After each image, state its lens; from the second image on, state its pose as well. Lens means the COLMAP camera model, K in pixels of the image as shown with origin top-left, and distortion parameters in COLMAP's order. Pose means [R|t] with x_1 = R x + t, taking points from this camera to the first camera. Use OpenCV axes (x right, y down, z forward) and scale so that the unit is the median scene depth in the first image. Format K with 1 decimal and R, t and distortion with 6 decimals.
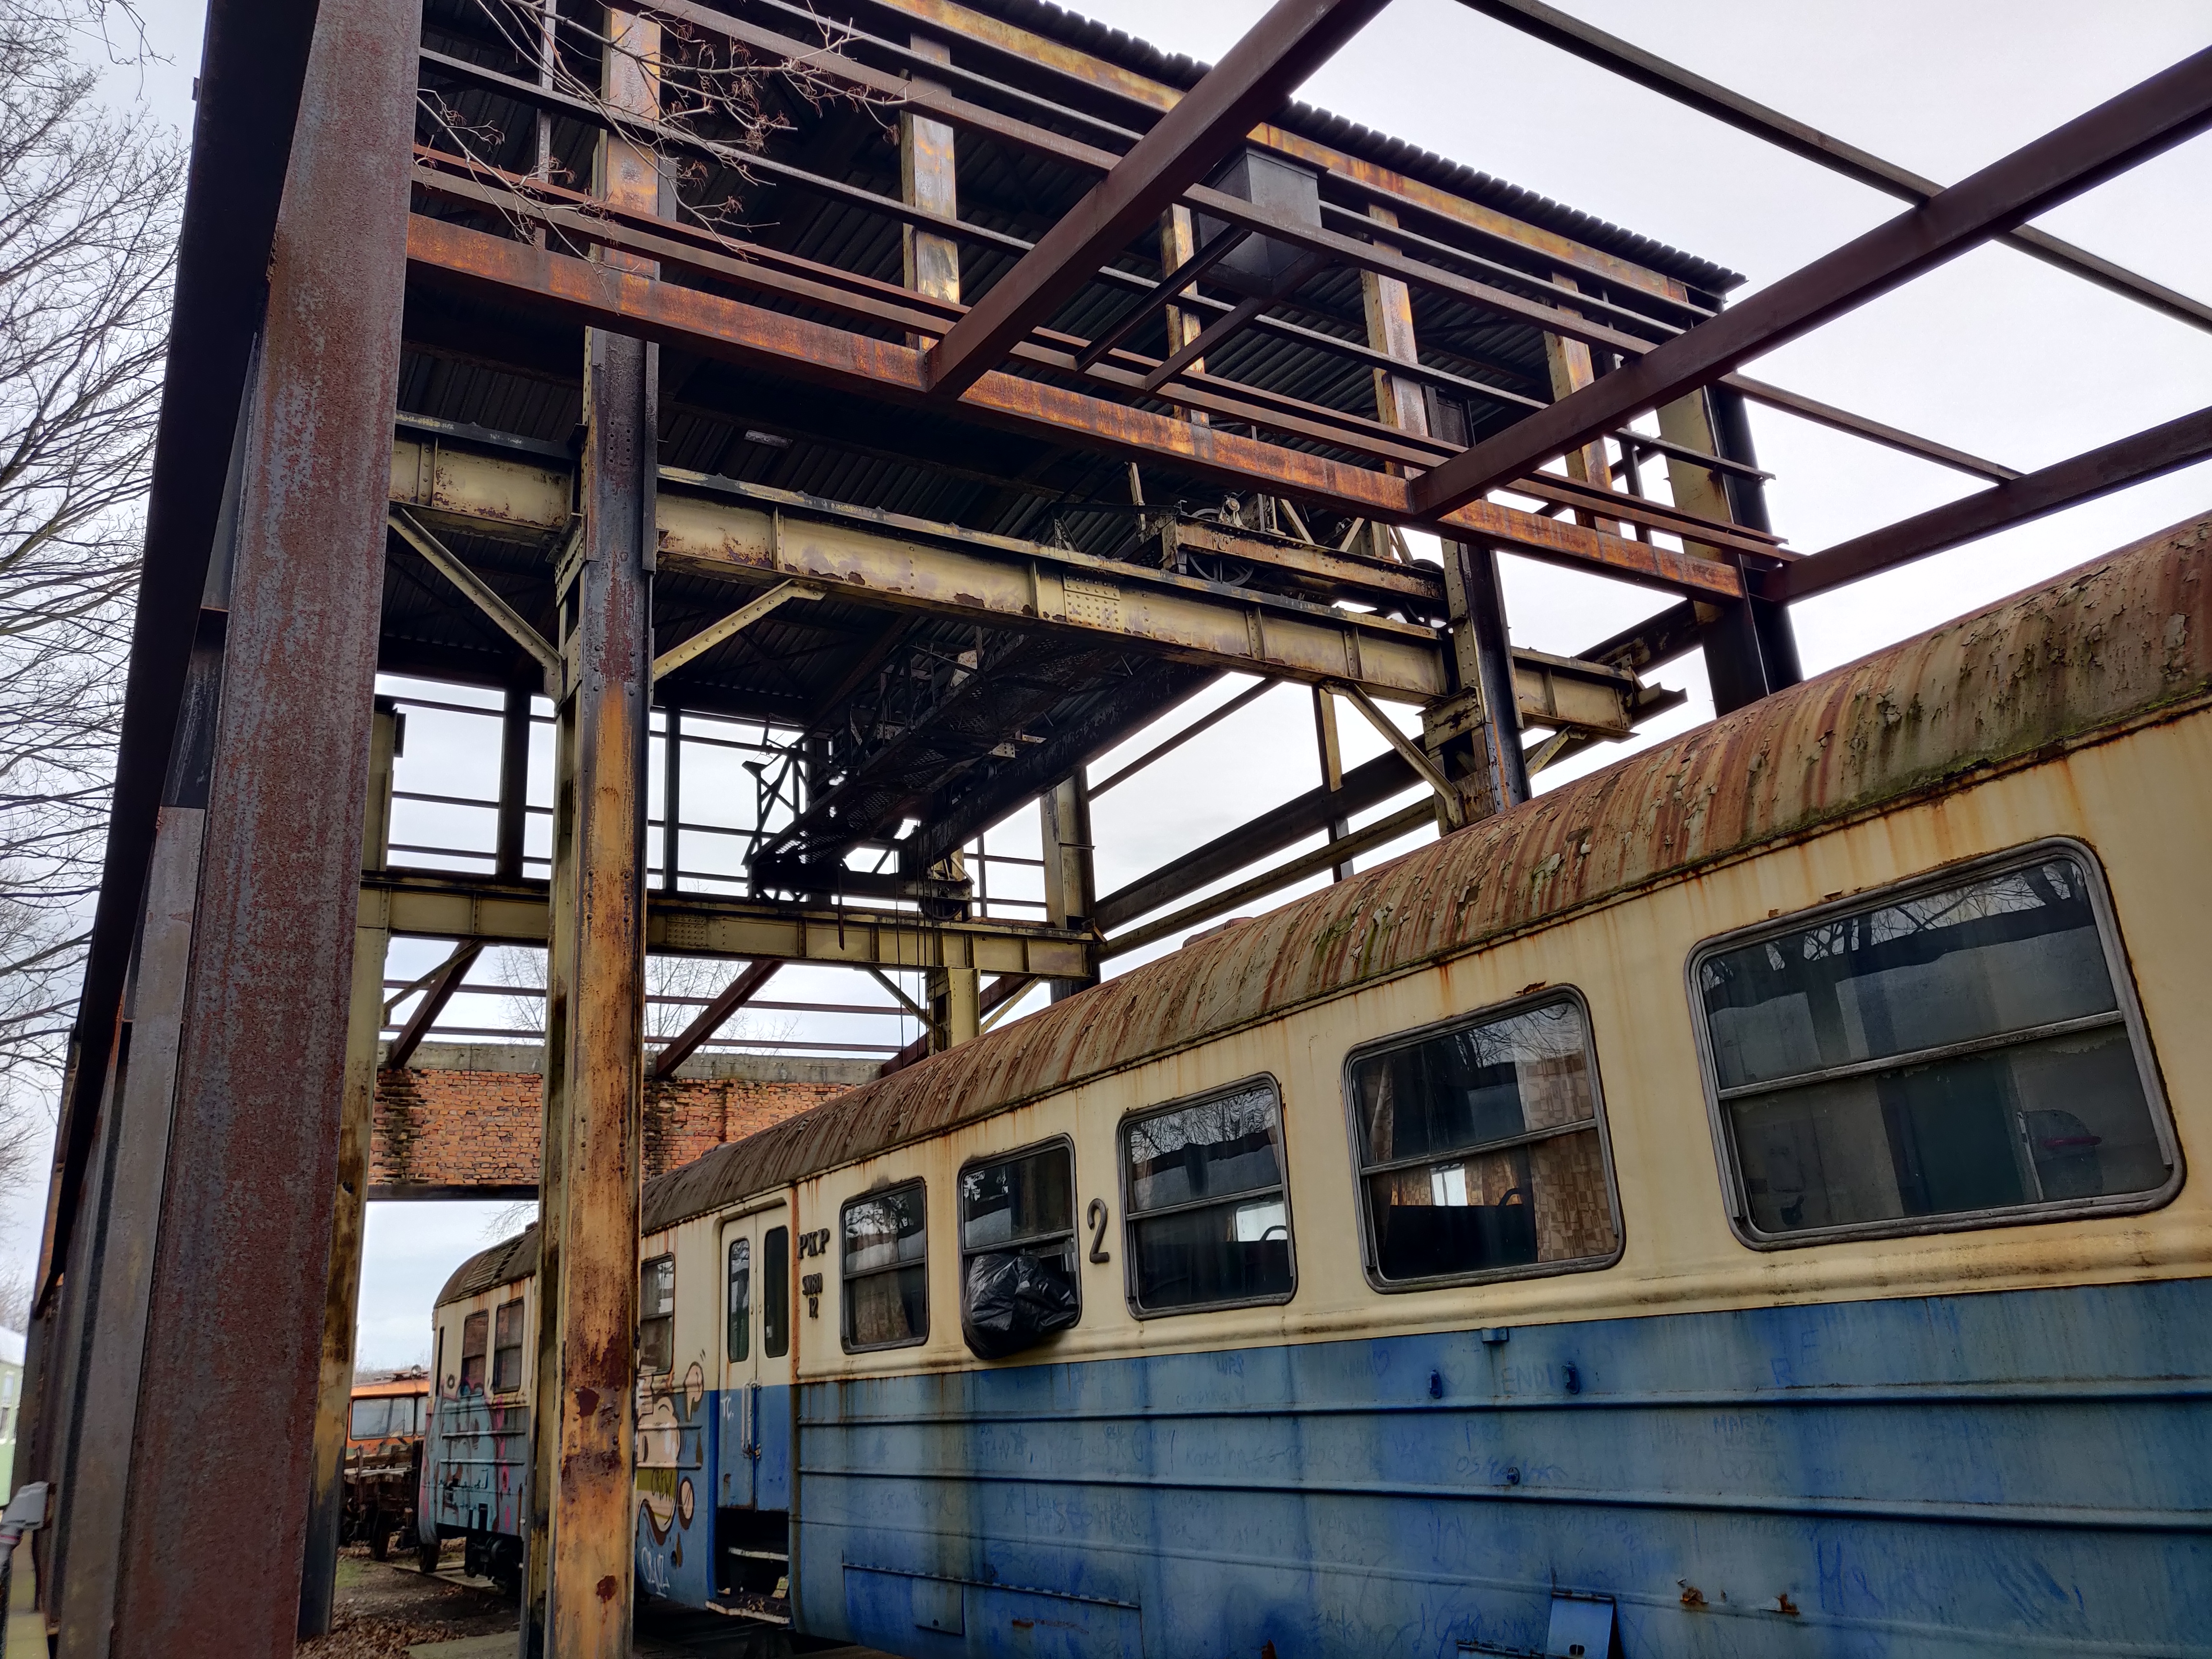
lens RADIAL K [[1679.5, 0, 1095.4], [0, 1679.5, 832.4], [0, 0, 1]] dist [0.008488, 0.014318]
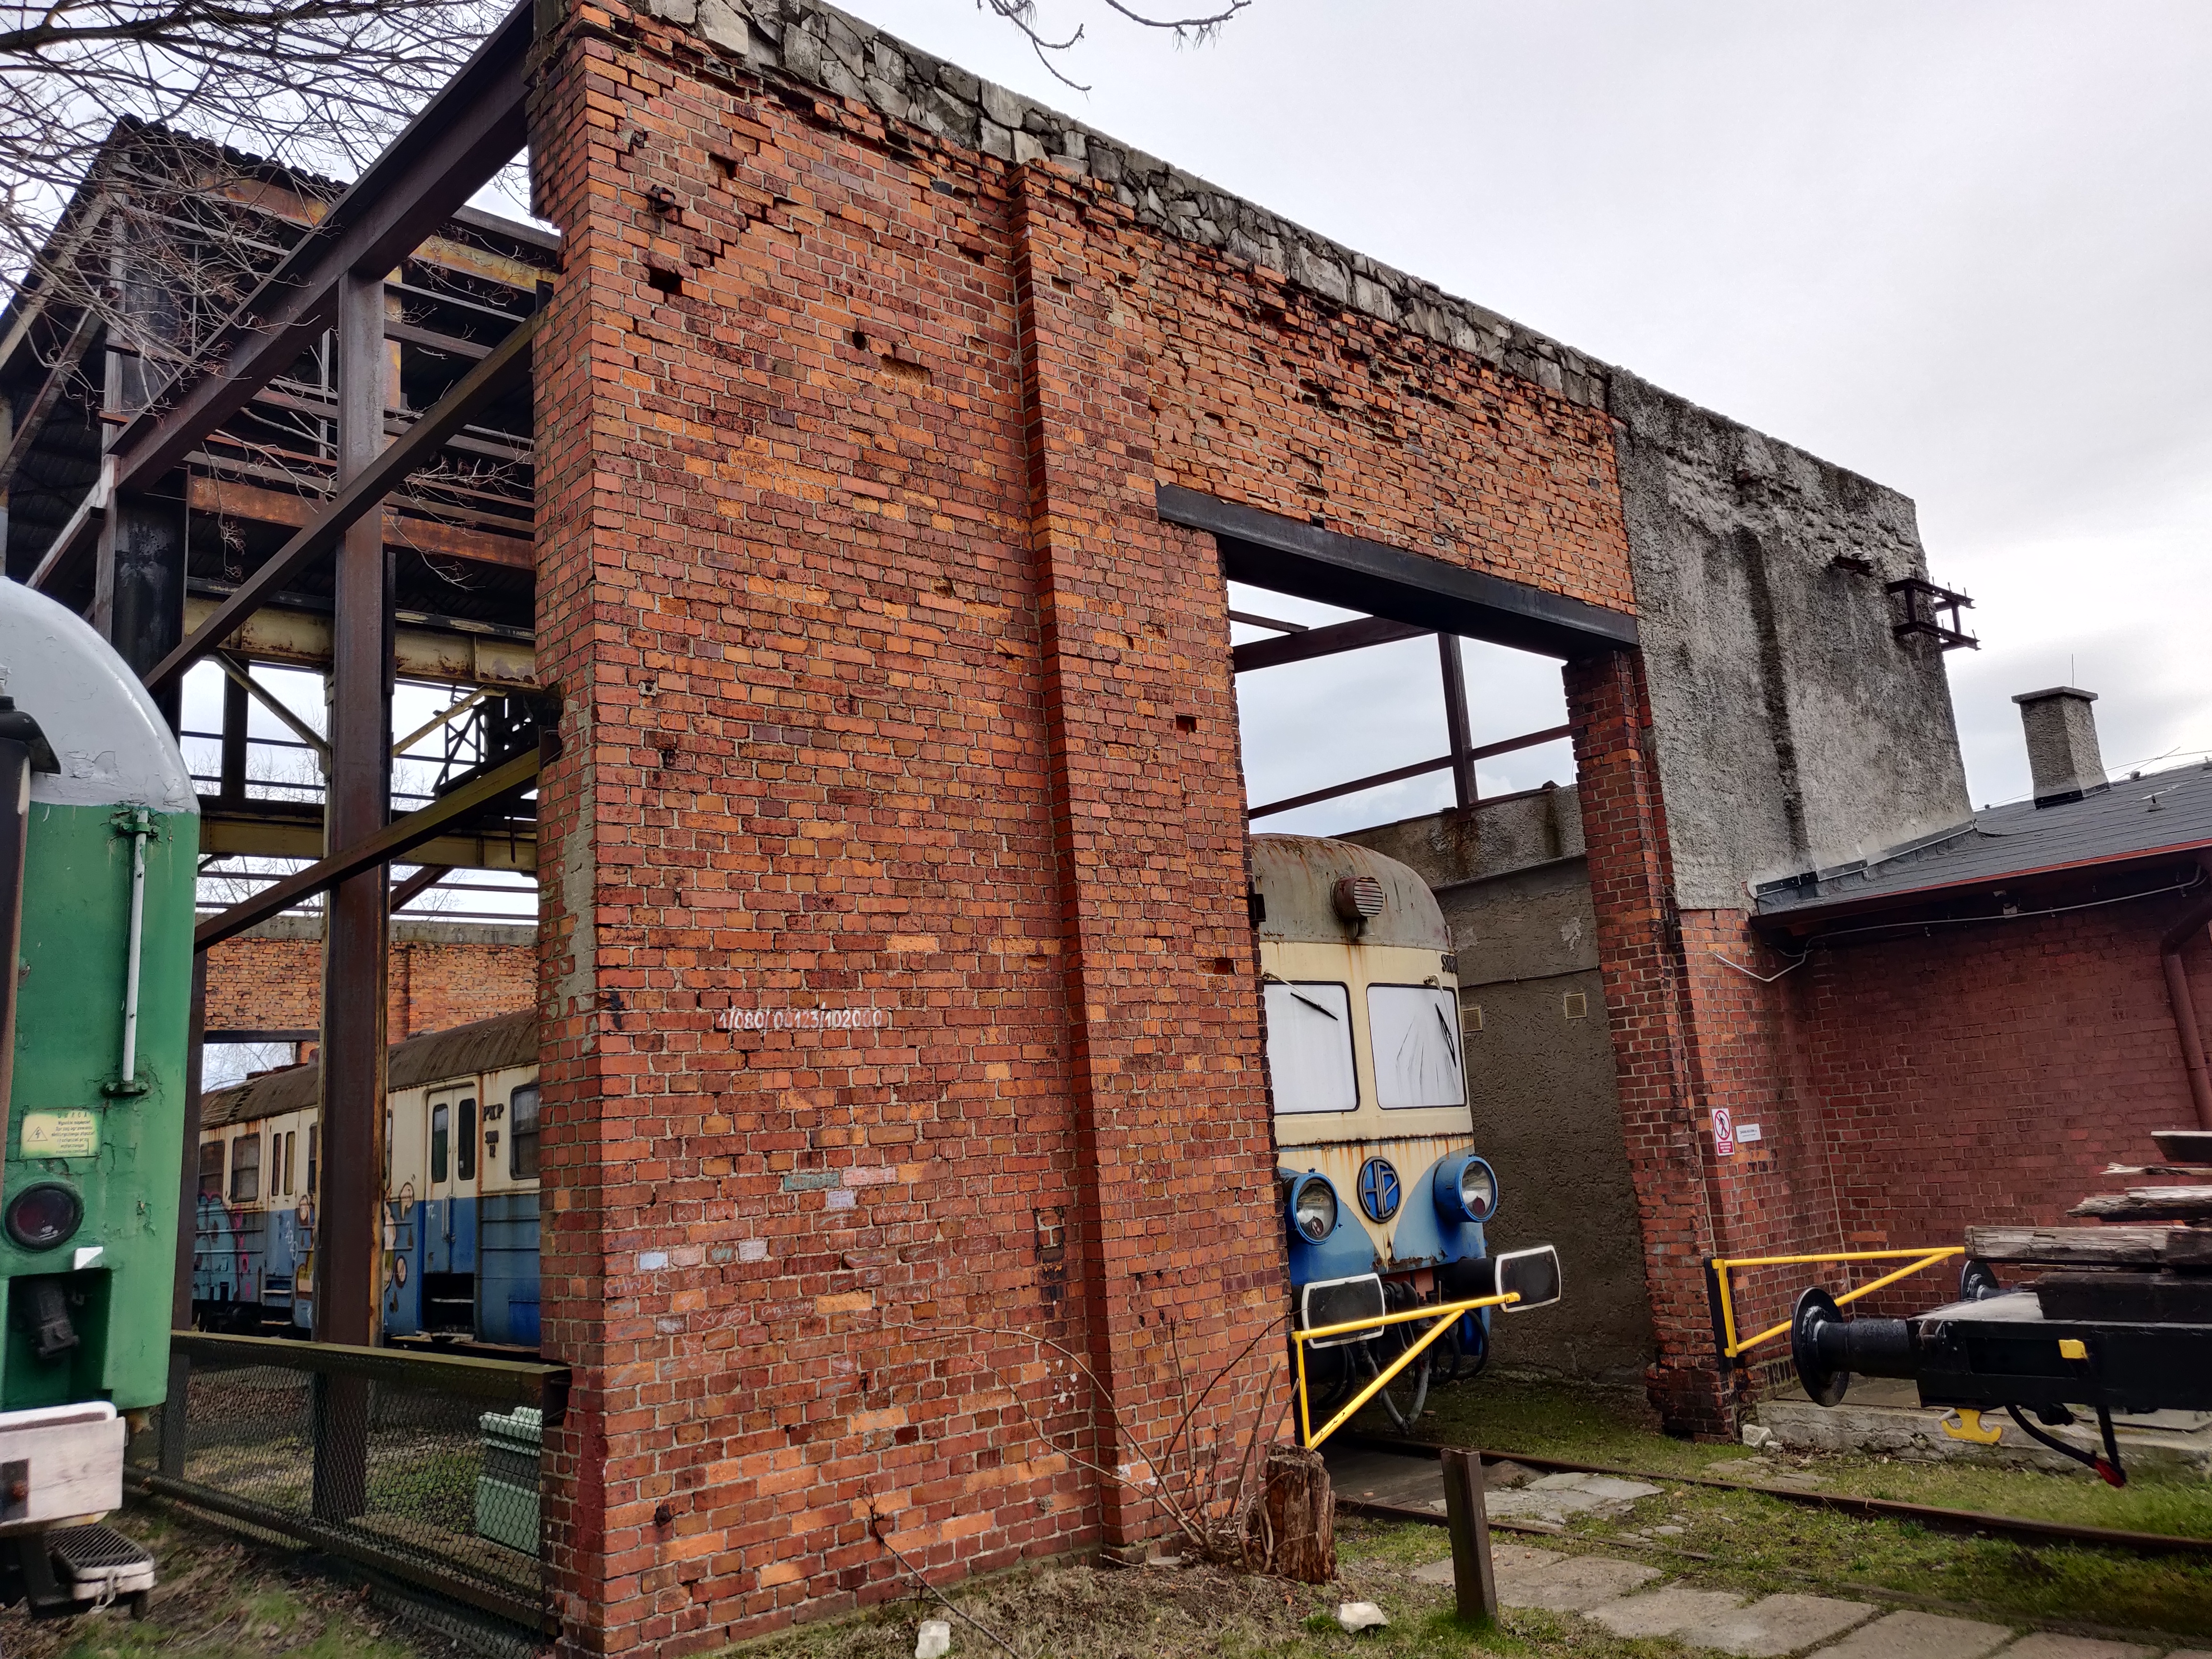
lens RADIAL K [[1679.5, 0, 1107.6], [0, 1679.5, 812.8], [0, 0, 1]] dist [0.008488, 0.014318]
pose [[0.981044, 0.033882, 0.190799, 0.081443], [-0.053250, 0.993828, 0.097319, -0.200922], [-0.186324, -0.105635, 0.976793, -0.574748]]
